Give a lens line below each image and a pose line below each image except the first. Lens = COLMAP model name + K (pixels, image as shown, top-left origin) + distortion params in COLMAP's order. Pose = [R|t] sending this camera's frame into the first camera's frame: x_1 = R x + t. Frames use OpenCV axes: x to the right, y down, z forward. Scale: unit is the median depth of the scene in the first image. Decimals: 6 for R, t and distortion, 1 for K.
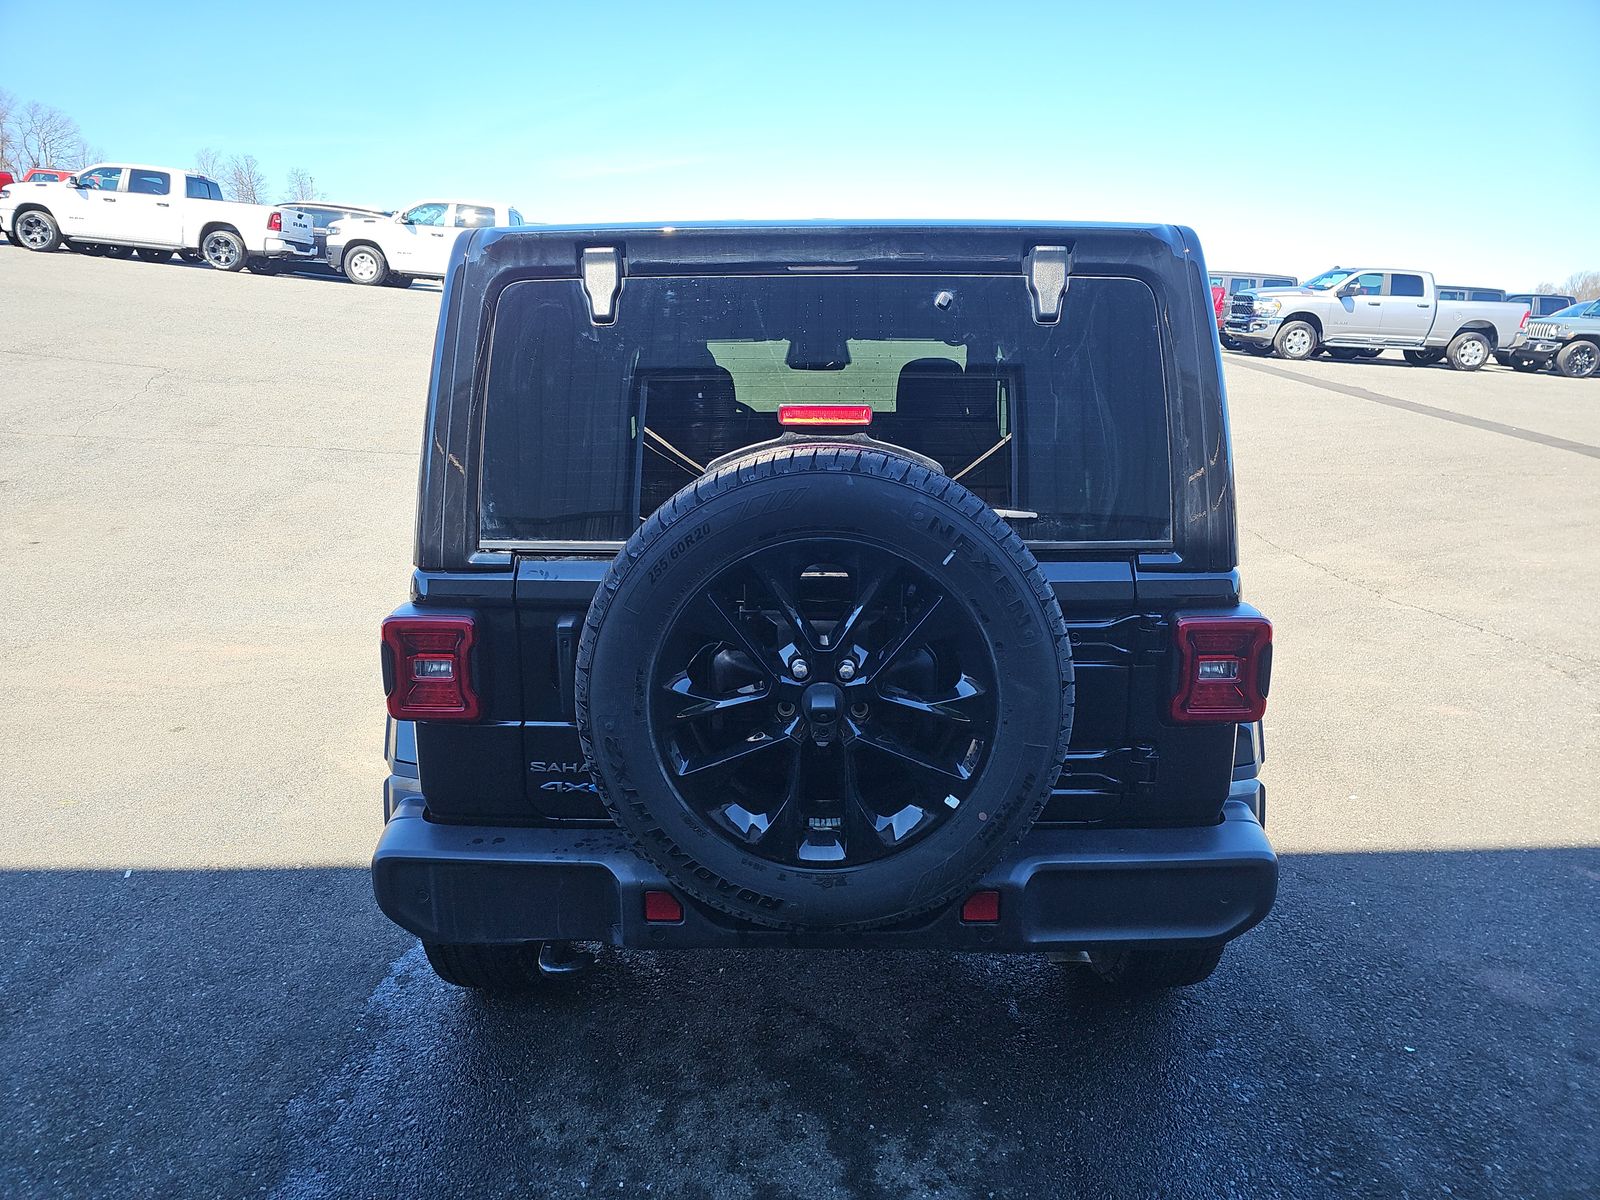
lens RADIAL K [[1063.0, 0, 800.0], [0, 1063.0, 600.0], [0, 0, 1]] dist [0.047483, -0.042332]
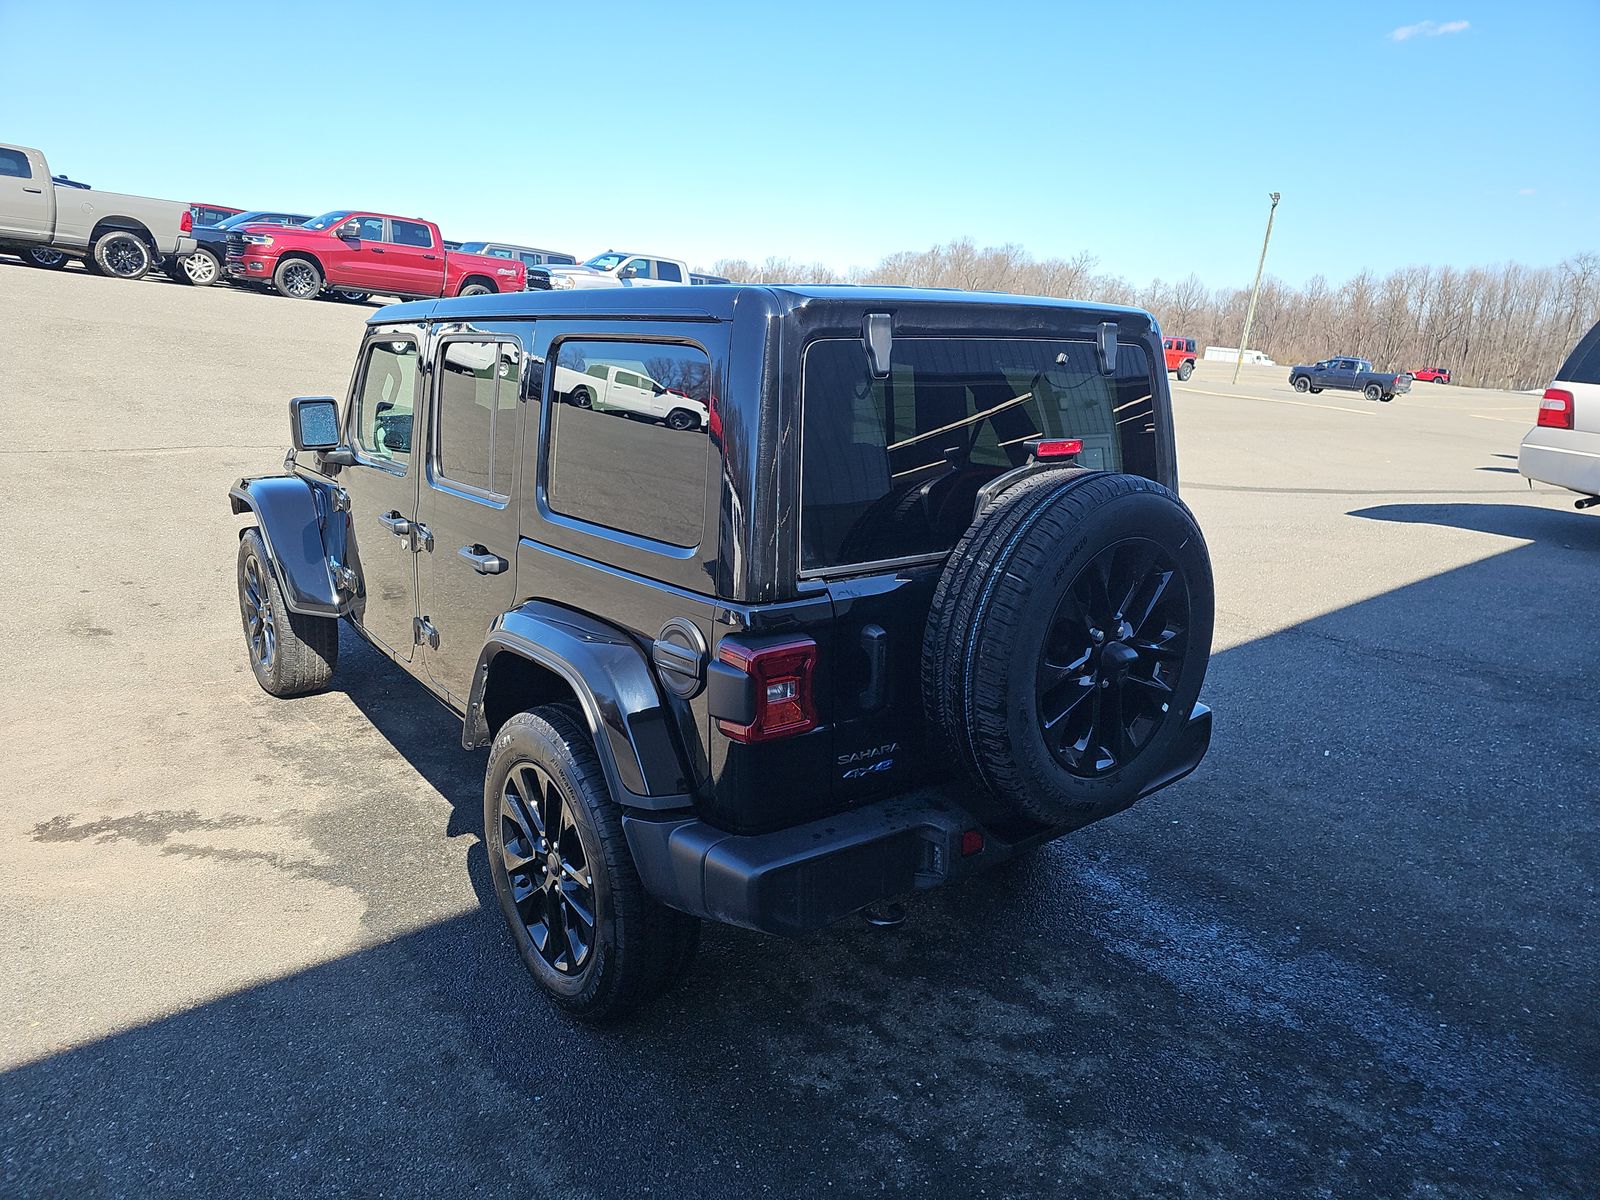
lens RADIAL K [[1069.4, 0, 800.0], [0, 1069.4, 600.0], [0, 0, 1]] dist [0.070808, -0.059548]
pose [[0.769432, -0.132187, 0.624901, -0.096949], [0.110923, 0.991138, 0.073080, -0.010412], [-0.629024, 0.013086, 0.777276, 0.012498]]
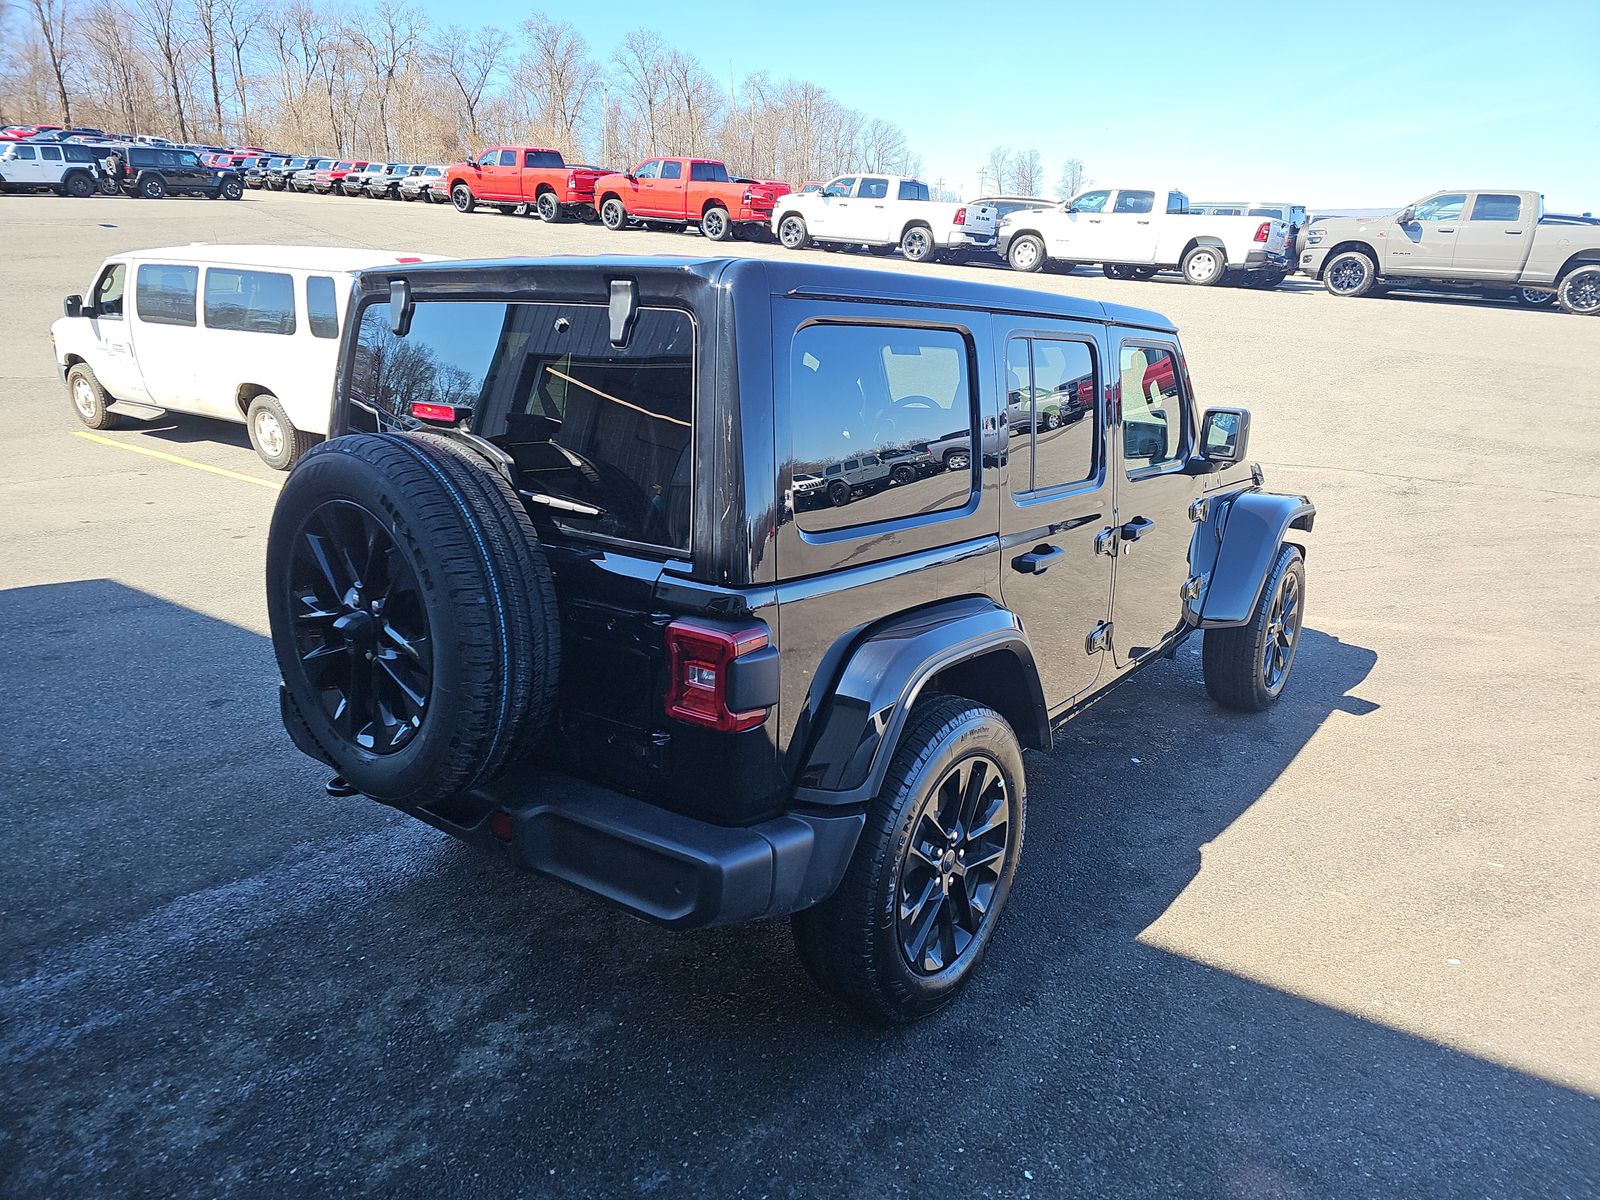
lens RADIAL K [[1060.1, 0, 814.1], [0, 1060.1, 583.1], [0, 0, 1]] dist [0.057692, -0.040593]
pose [[0.798598, 0.158762, -0.580548, 0.102669], [-0.156554, 0.986174, 0.054334, -0.009736], [0.581147, 0.047496, 0.812411, 0.019271]]
